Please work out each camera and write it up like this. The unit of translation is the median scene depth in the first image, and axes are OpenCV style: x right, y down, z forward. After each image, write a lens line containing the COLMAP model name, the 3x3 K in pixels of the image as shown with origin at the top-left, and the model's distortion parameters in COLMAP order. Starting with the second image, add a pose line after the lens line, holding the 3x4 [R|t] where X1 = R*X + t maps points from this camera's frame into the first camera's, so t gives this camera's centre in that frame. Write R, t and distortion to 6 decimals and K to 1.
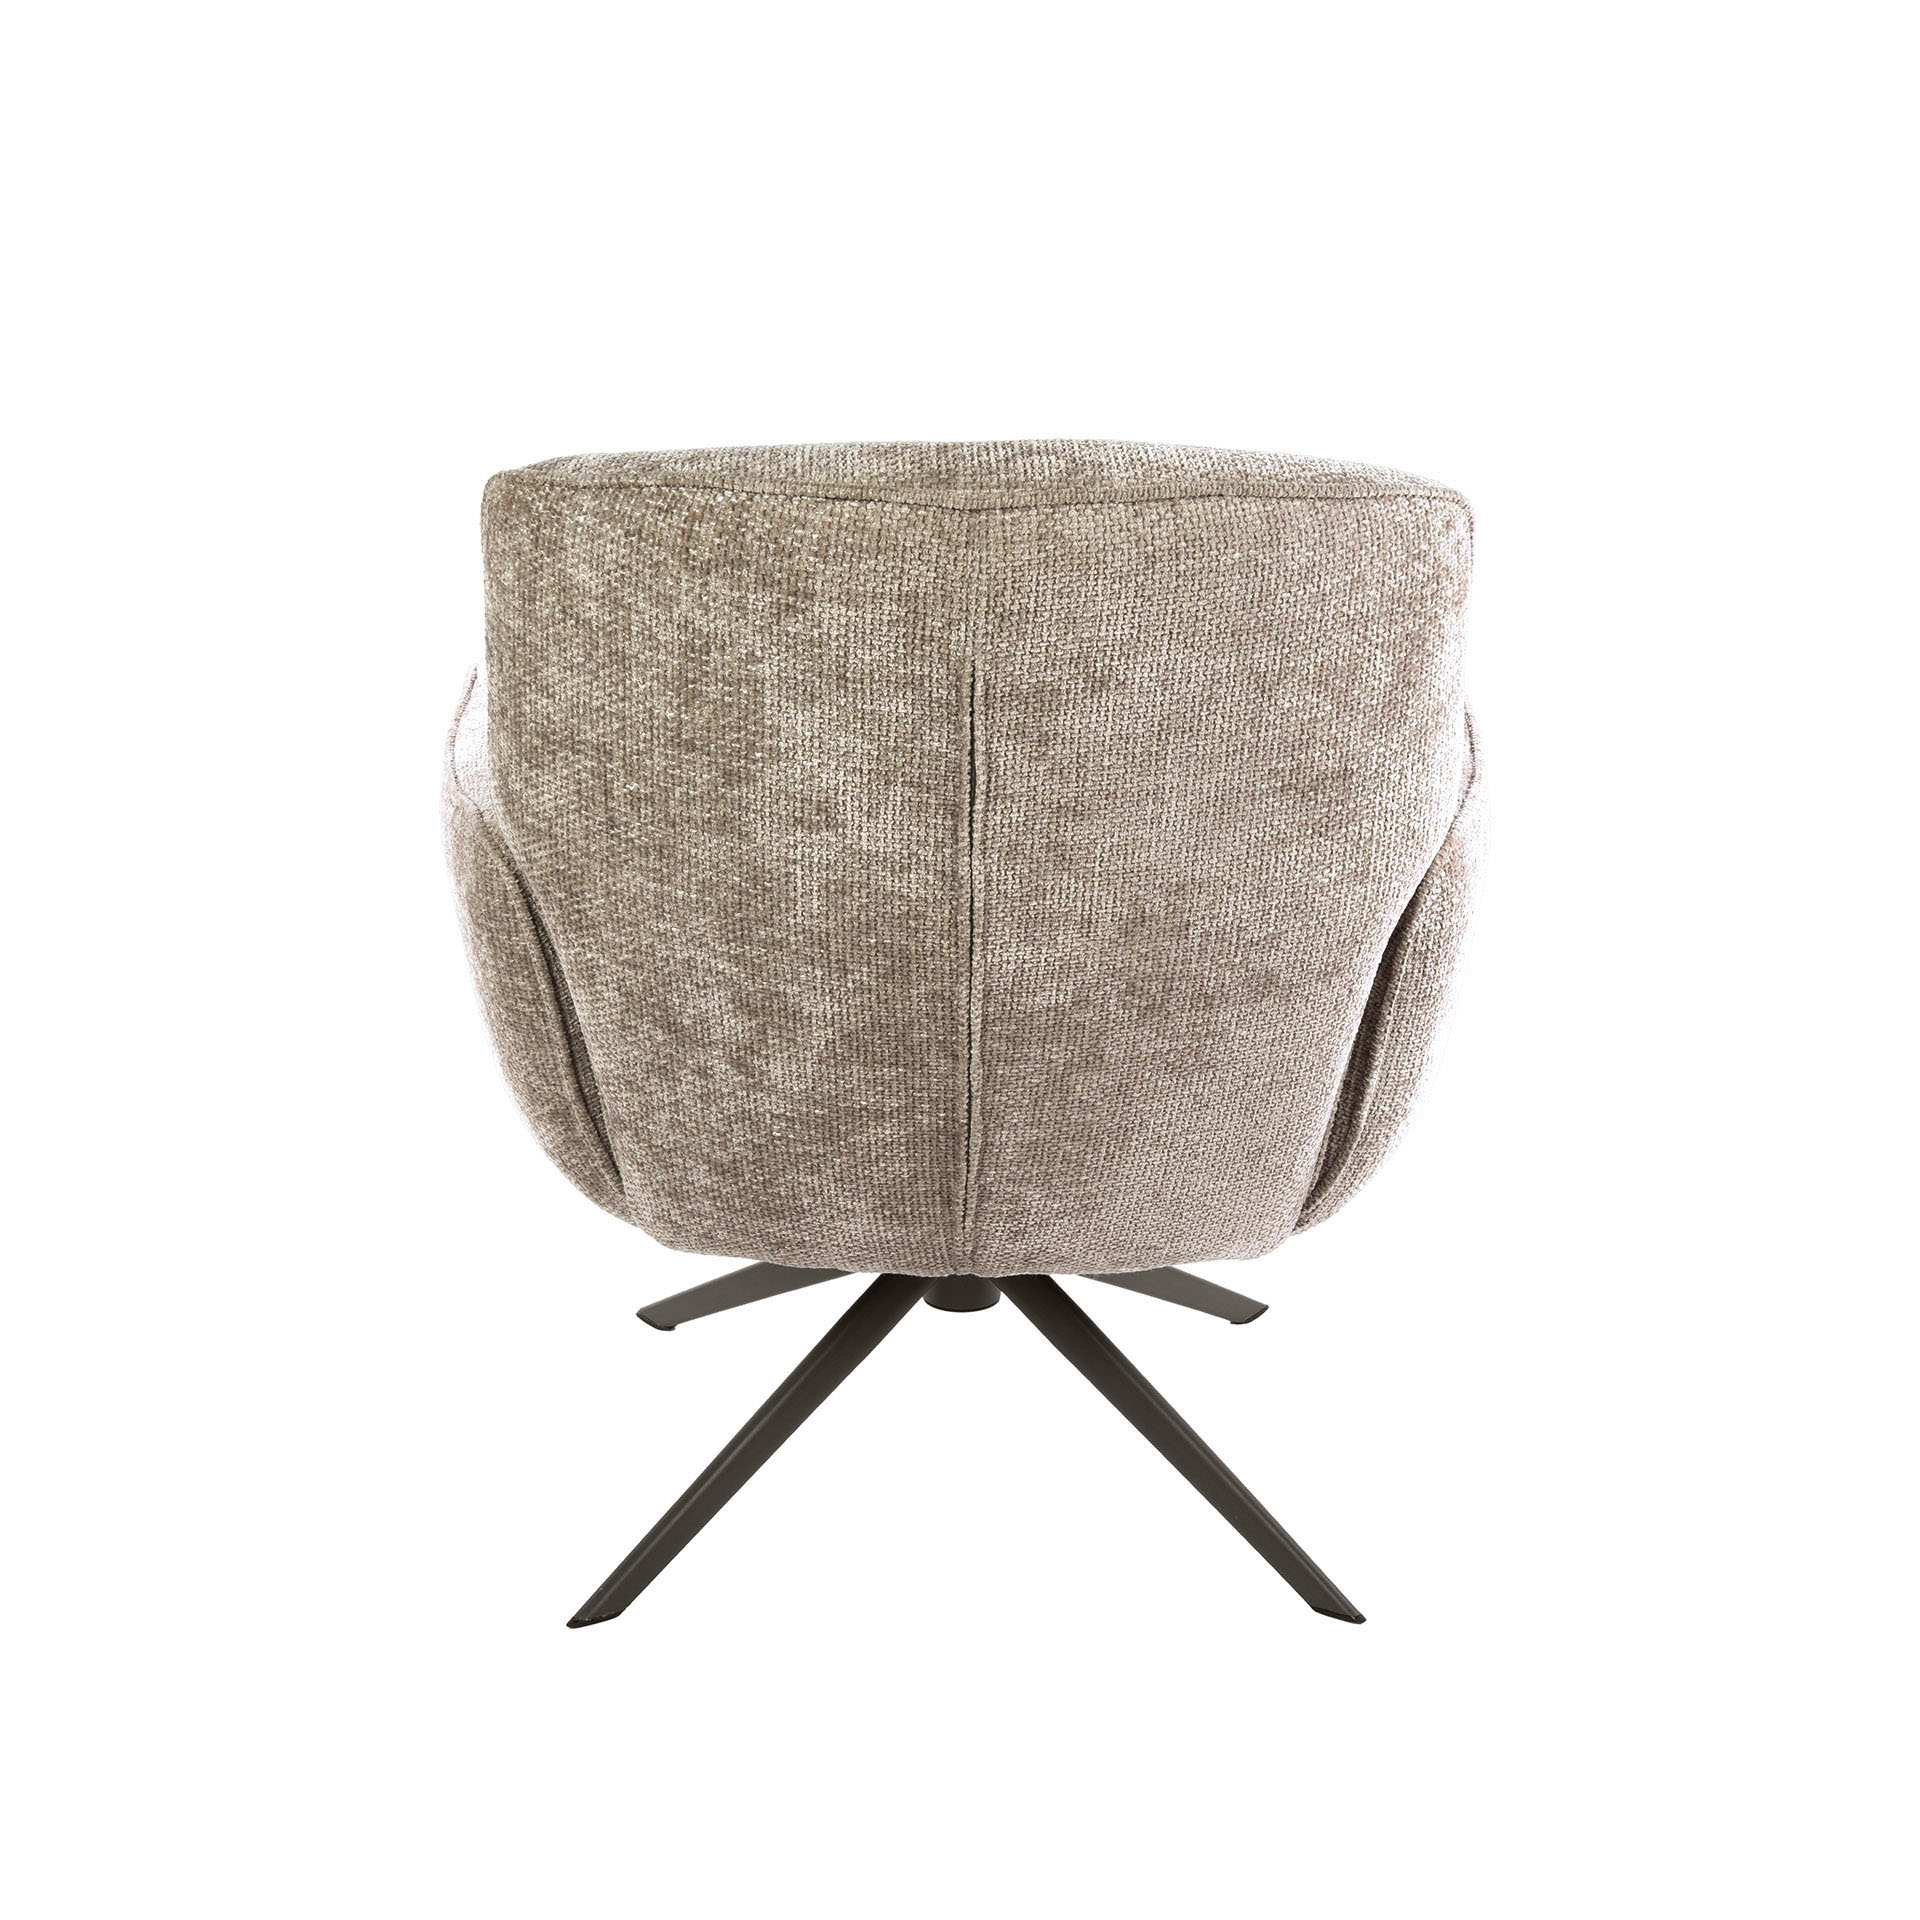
lens RADIAL K [[3003.5, 0, 958.9], [0, 3003.5, 960.2], [0, 0, 1]] dist [0.026048, 0.000000]
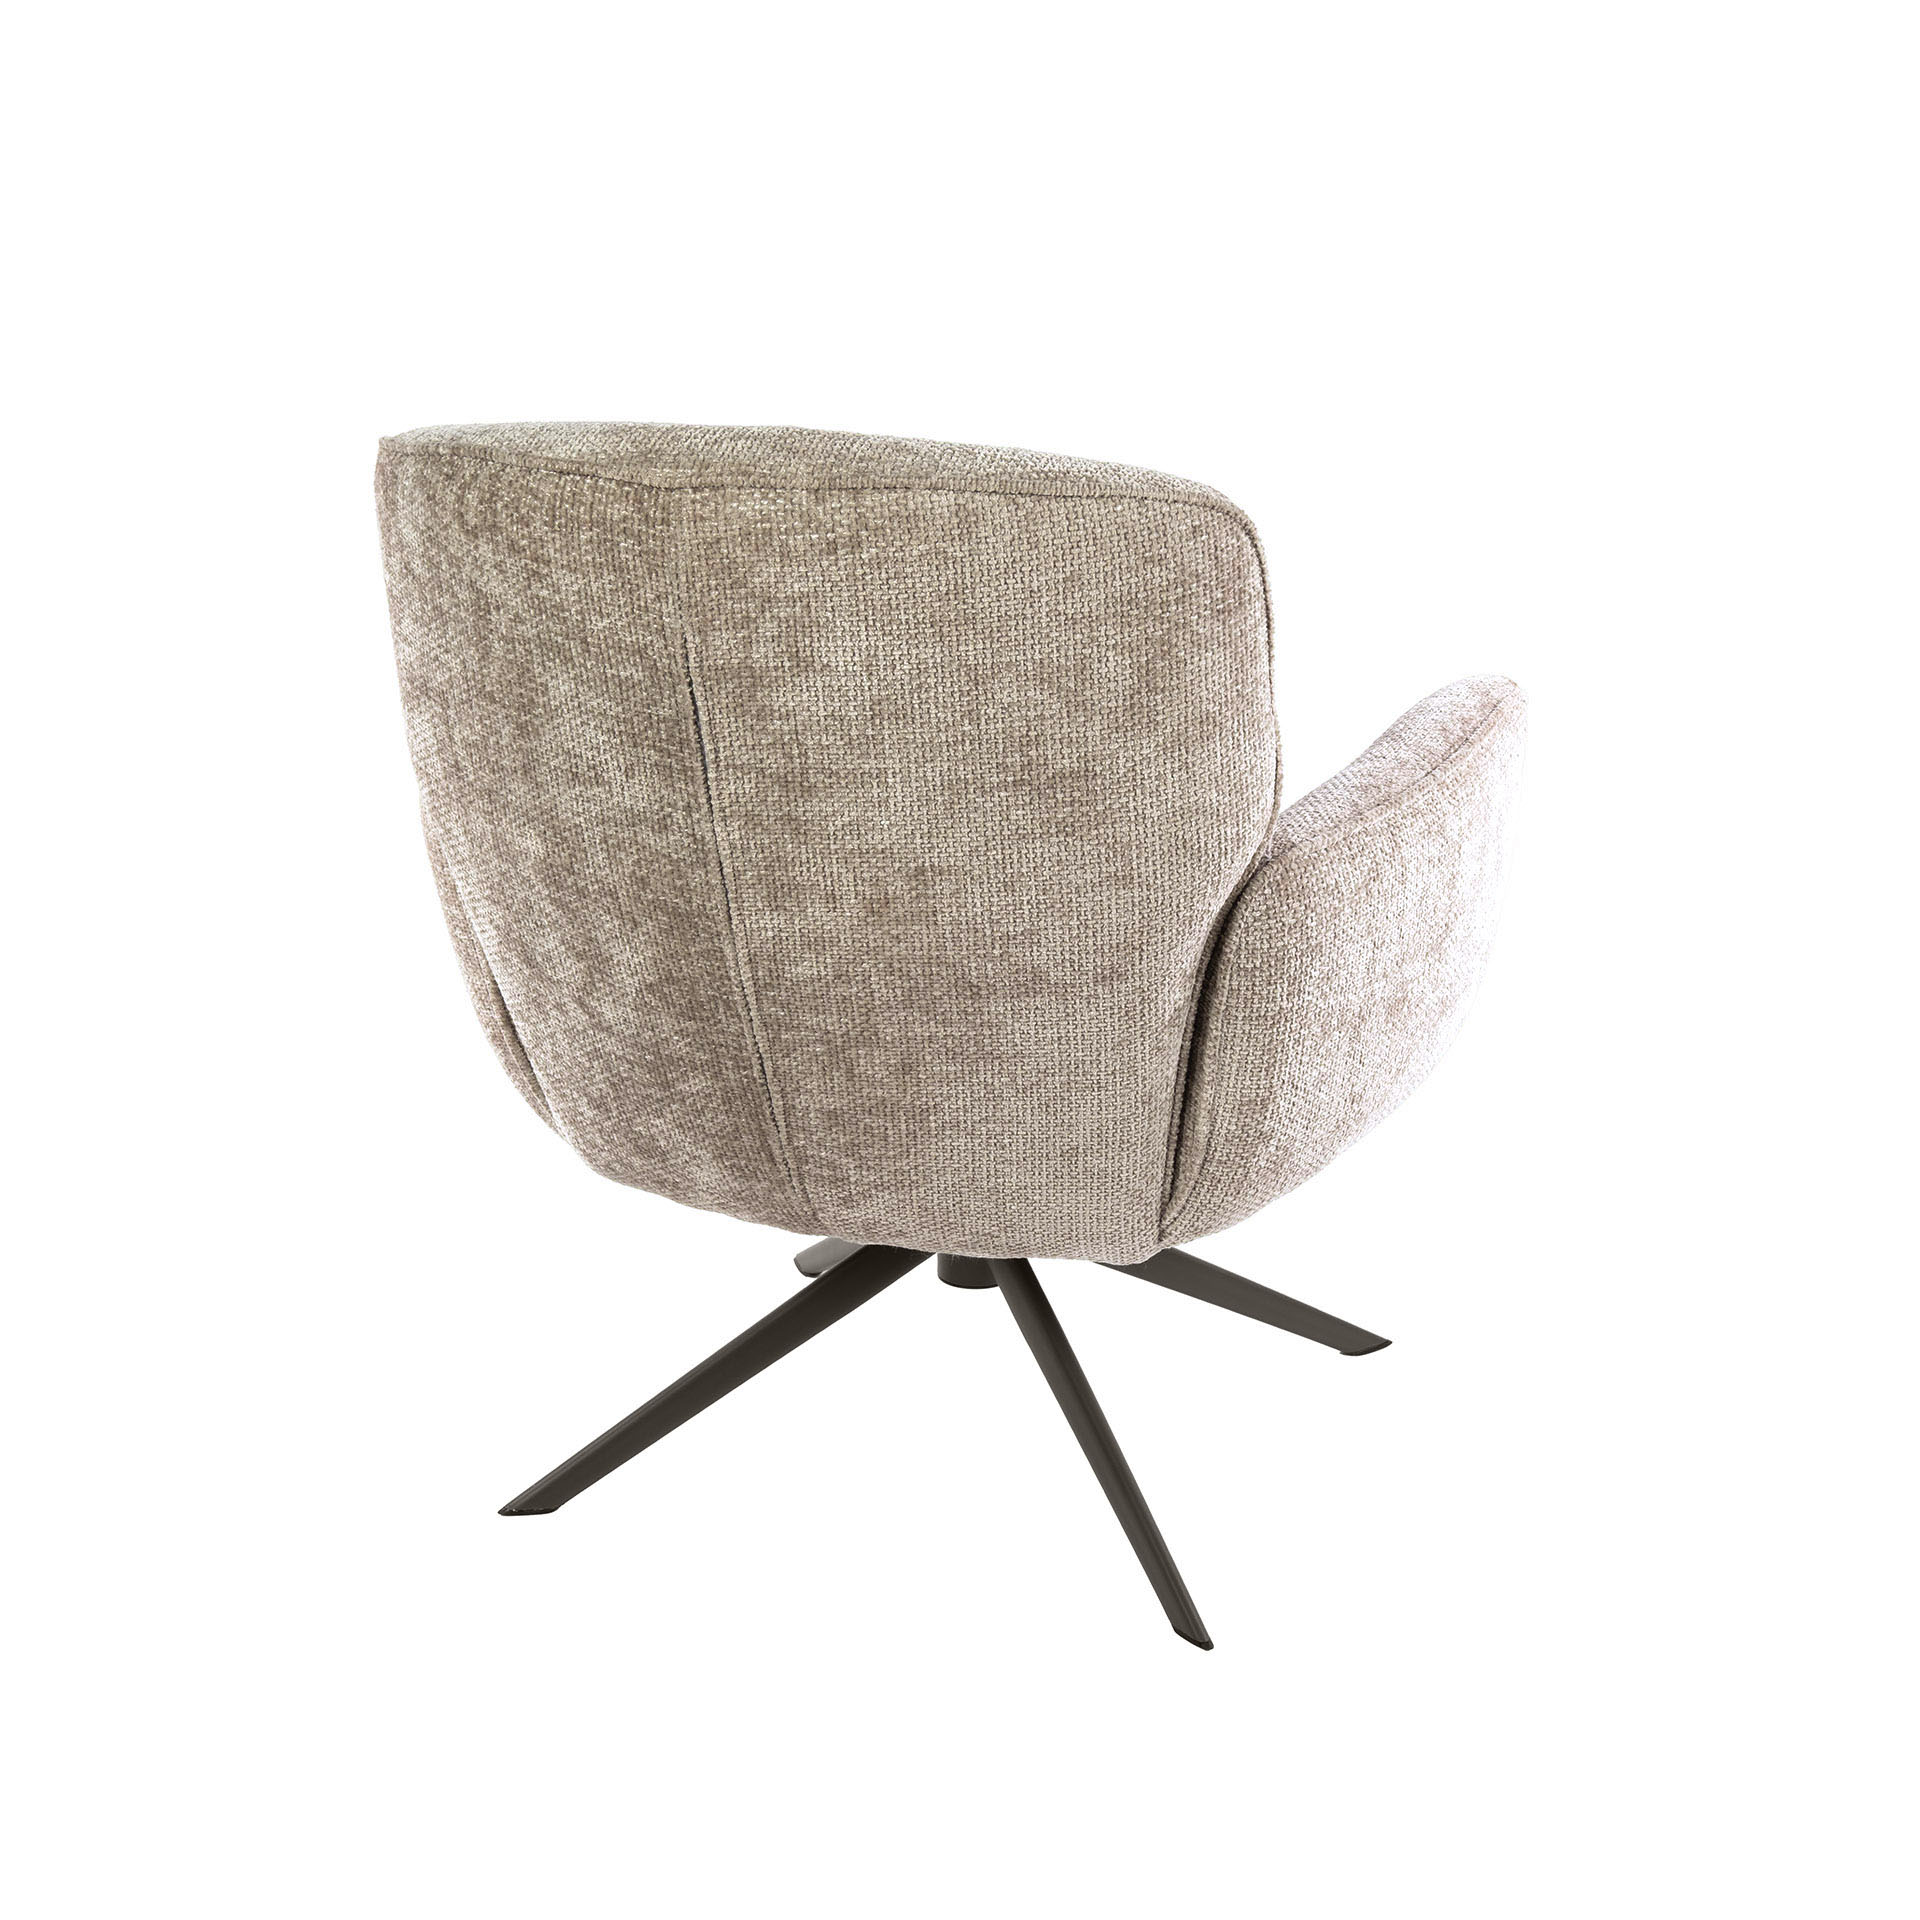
lens RADIAL K [[3003.5, 0, 958.1], [0, 3003.5, 960.2], [0, 0, 1]] dist [0.026048, 0.000000]
pose [[0.921480, 0.103437, -0.374400, 0.473031], [-0.104863, 0.994348, 0.016622, -0.013179], [0.374003, 0.023944, 0.927118, 0.064024]]
